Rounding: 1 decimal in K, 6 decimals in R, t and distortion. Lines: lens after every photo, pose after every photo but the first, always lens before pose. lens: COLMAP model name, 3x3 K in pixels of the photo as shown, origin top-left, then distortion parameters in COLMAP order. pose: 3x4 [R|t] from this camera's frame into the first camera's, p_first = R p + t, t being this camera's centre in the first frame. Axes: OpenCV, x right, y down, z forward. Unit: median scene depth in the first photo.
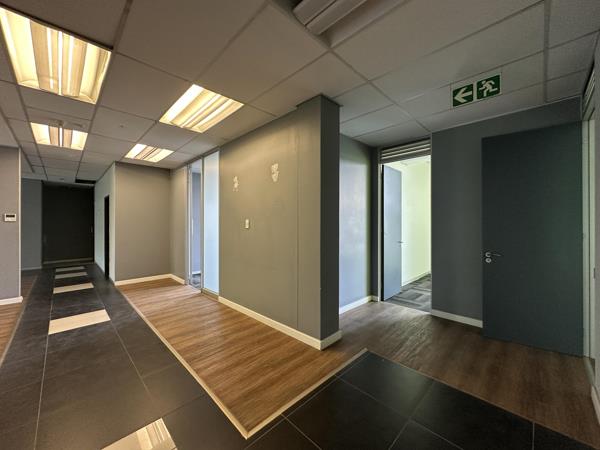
lens RADIAL K [[238.0, 0, 300.0], [0, 238.0, 225.0], [0, 0, 1]] dist [-0.002709, -0.000165]
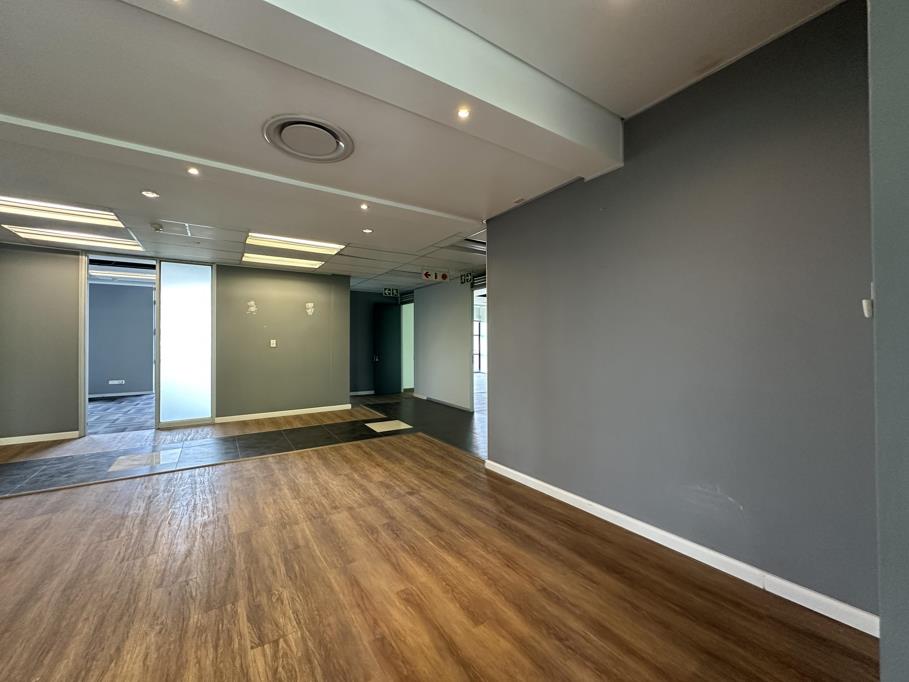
lens RADIAL K [[360.6, 0, 454.5], [0, 360.6, 341.0], [0, 0, 1]] dist [-0.002709, -0.000165]
pose [[0.206469, 0.005381, 0.978438, -1.765723], [0.005077, 0.999966, -0.006571, -0.000720], [-0.978440, 0.006325, 0.206434, -0.283112]]
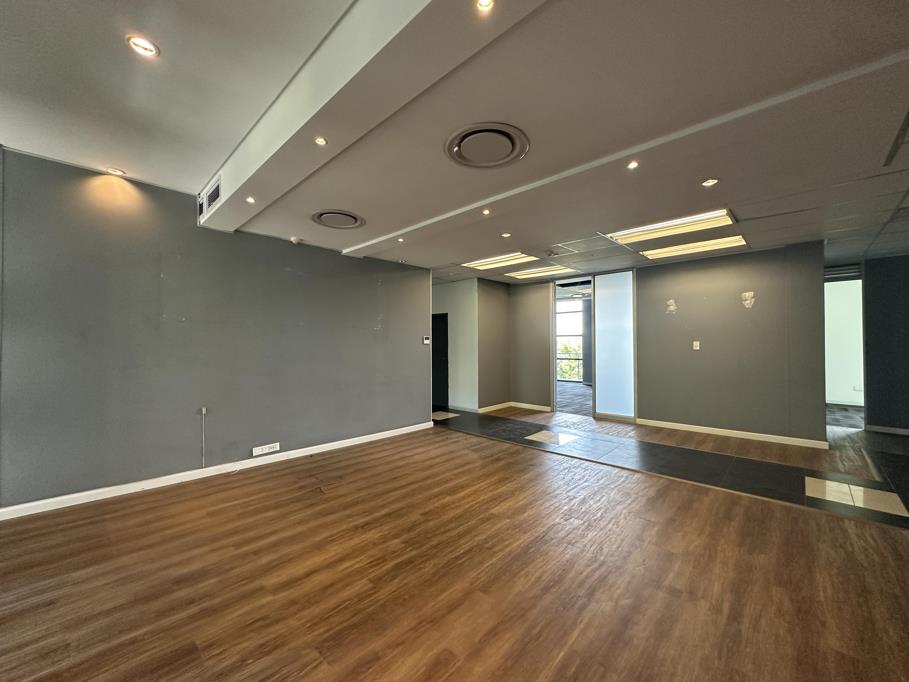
lens RADIAL K [[360.6, 0, 454.5], [0, 360.6, 341.0], [0, 0, 1]] dist [-0.002709, -0.000165]
pose [[0.999865, -0.003068, 0.016117, -1.255339], [0.003240, 0.999938, -0.010688, -0.012219], [-0.016083, 0.010739, 0.999813, -0.542946]]
